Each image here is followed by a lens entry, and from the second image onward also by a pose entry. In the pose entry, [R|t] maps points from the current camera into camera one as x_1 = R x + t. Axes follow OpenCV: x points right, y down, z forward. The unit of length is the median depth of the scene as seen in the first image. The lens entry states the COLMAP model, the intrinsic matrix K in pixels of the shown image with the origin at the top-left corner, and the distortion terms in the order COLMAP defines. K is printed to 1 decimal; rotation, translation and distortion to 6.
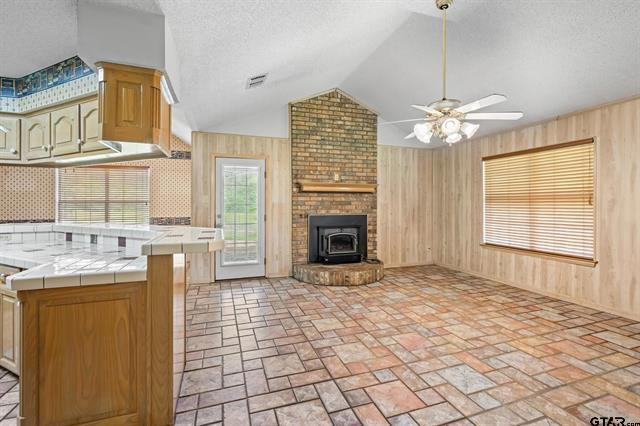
lens RADIAL K [[291.8, 0, 320.8], [0, 291.8, 203.6], [0, 0, 1]] dist [-0.001221, -0.000229]
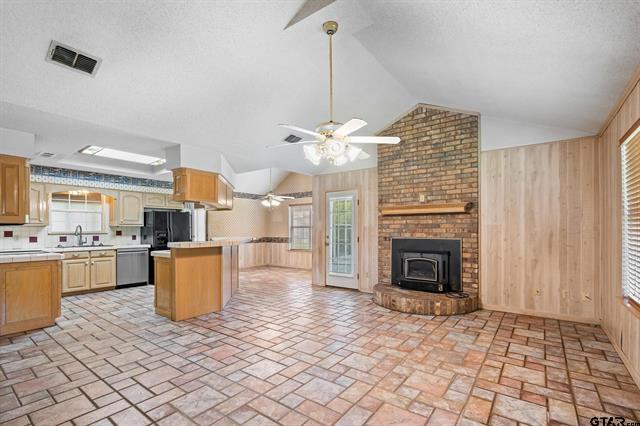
lens RADIAL K [[295.7, 0, 320.0], [0, 295.7, 228.5], [0, 0, 1]] dist [-0.000226, -0.000029]
pose [[0.558550, -0.003923, -0.829461, 0.686725], [0.001722, 0.999992, -0.003570, 0.009413], [0.829469, 0.000566, 0.558553, 0.211139]]
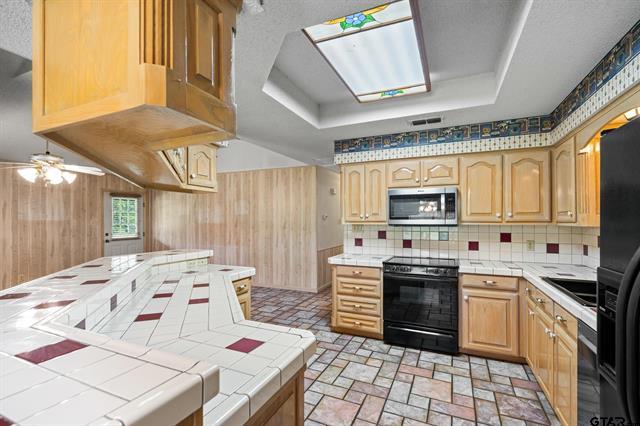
lens RADIAL K [[293.3, 0, 319.8], [0, 293.3, 219.7], [0, 0, 1]] dist [0.000177, 0.000165]
pose [[-0.727579, 0.007060, 0.685988, -0.792681], [0.004094, 0.999974, -0.005950, -0.015782], [-0.686012, -0.001521, -0.727589, 0.613257]]
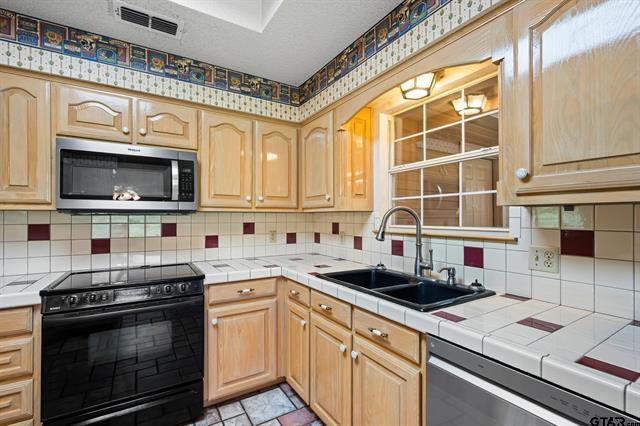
lens RADIAL K [[290.4, 0, 324.1], [0, 290.4, 216.3], [0, 0, 1]] dist [-0.001009, -0.000057]
pose [[-0.973963, 0.004684, -0.226658, -0.656976], [0.005285, 0.999984, -0.002044, 0.002138], [0.226645, -0.003189, -0.973972, 0.388928]]
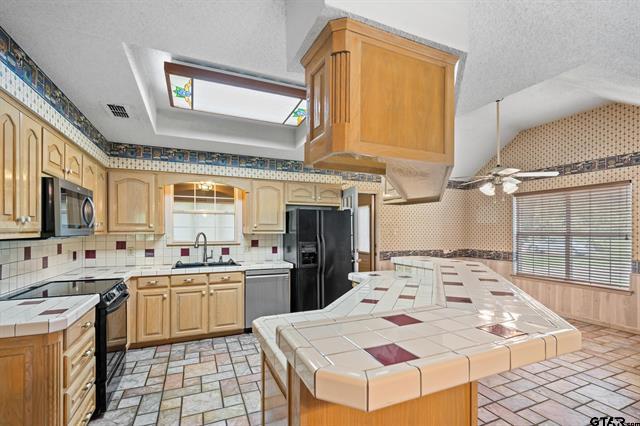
lens RADIAL K [[295.7, 0, 320.0], [0, 295.7, 228.5], [0, 0, 1]] dist [-0.000226, -0.000029]
pose [[0.080486, -0.001108, -0.996755, -0.000185], [-0.004134, 0.999990, -0.001446, -0.020814], [0.996747, 0.004237, 0.080480, 0.328034]]
